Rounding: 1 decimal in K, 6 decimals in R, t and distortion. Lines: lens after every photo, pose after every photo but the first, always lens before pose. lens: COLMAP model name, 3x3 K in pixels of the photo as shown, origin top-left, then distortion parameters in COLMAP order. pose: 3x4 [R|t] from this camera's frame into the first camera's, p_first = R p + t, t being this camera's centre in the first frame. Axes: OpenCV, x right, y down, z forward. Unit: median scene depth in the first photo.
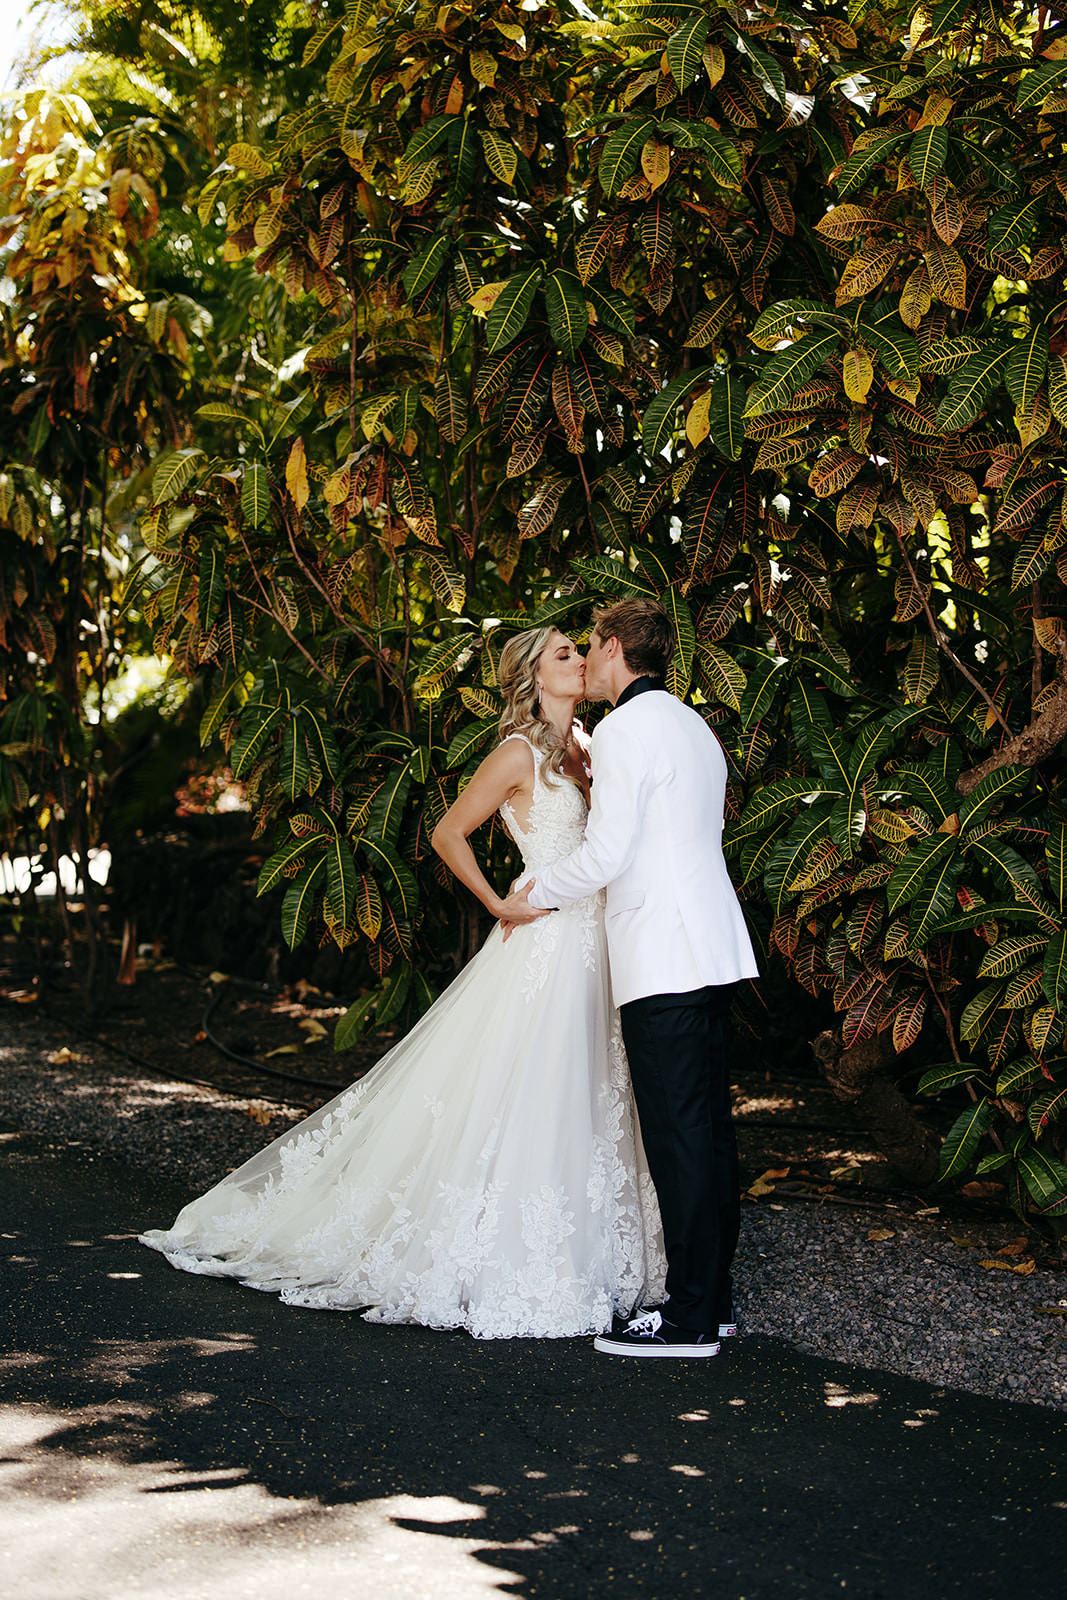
lens RADIAL K [[2540.0, 0, 533.3], [0, 2540.0, 798.6], [0, 0, 1]] dist [-0.071727, 0.000000]
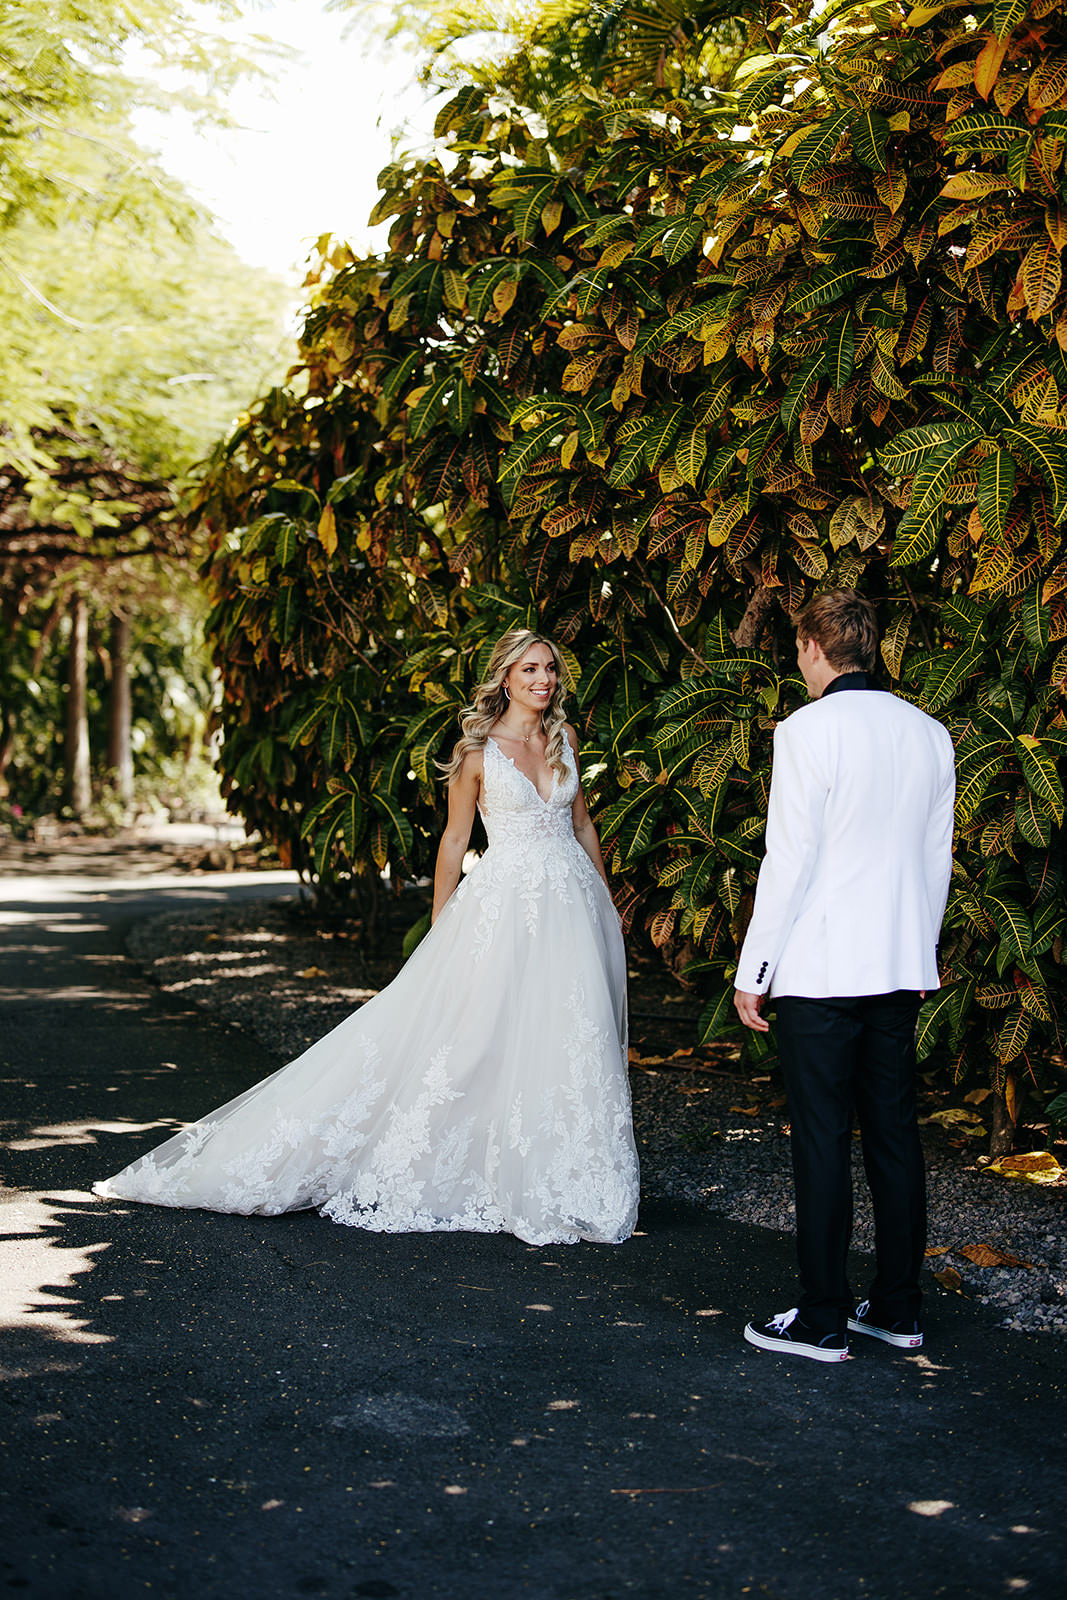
lens RADIAL K [[2353.1, 0, 533.0], [0, 2353.1, 803.5], [0, 0, 1]] dist [-0.018798, 0.000000]
pose [[0.950701, -0.004666, -0.310074, 0.447467], [0.005209, 0.999986, 0.000925, 0.022152], [0.310065, -0.002495, 0.950712, -0.198967]]
